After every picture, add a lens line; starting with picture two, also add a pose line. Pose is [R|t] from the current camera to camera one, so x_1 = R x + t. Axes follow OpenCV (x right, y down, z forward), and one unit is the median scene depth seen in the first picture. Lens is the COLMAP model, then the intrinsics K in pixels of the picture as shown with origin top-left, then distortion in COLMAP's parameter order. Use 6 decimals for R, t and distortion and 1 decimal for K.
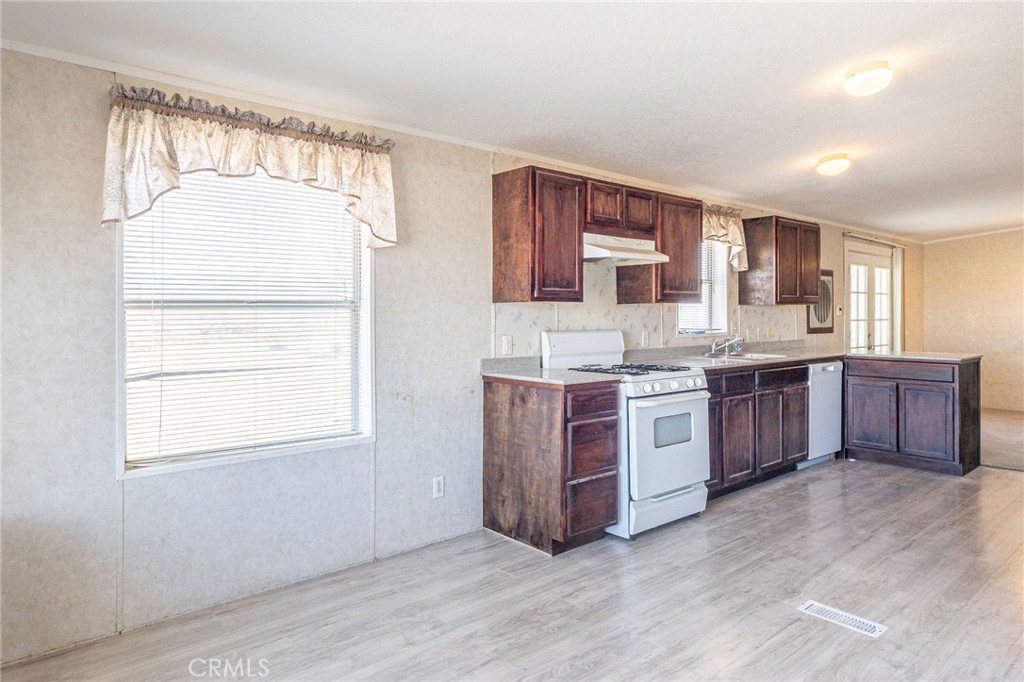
lens RADIAL K [[536.3, 0, 513.5], [0, 536.3, 314.8], [0, 0, 1]] dist [-0.002318, -0.000404]
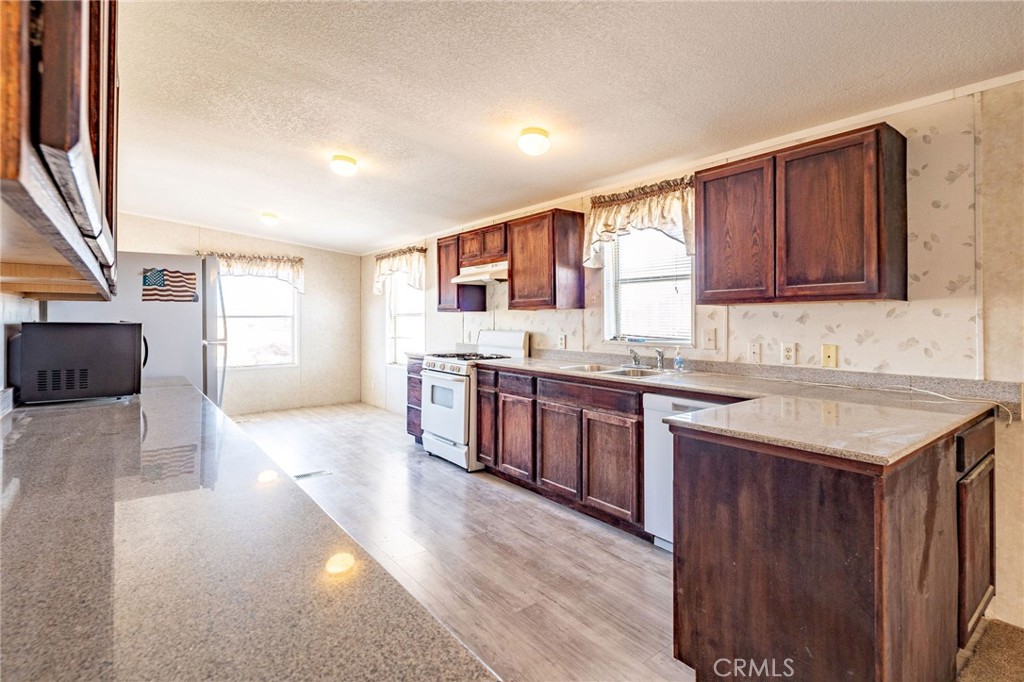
lens RADIAL K [[499.6, 0, 518.2], [0, 499.6, 321.1], [0, 0, 1]] dist [-0.003570, -0.001132]
pose [[0.036112, 0.005099, -0.999335, 1.457840], [-0.002013, 0.999985, 0.005029, -0.001959], [0.999346, 0.001830, 0.036122, 1.000055]]
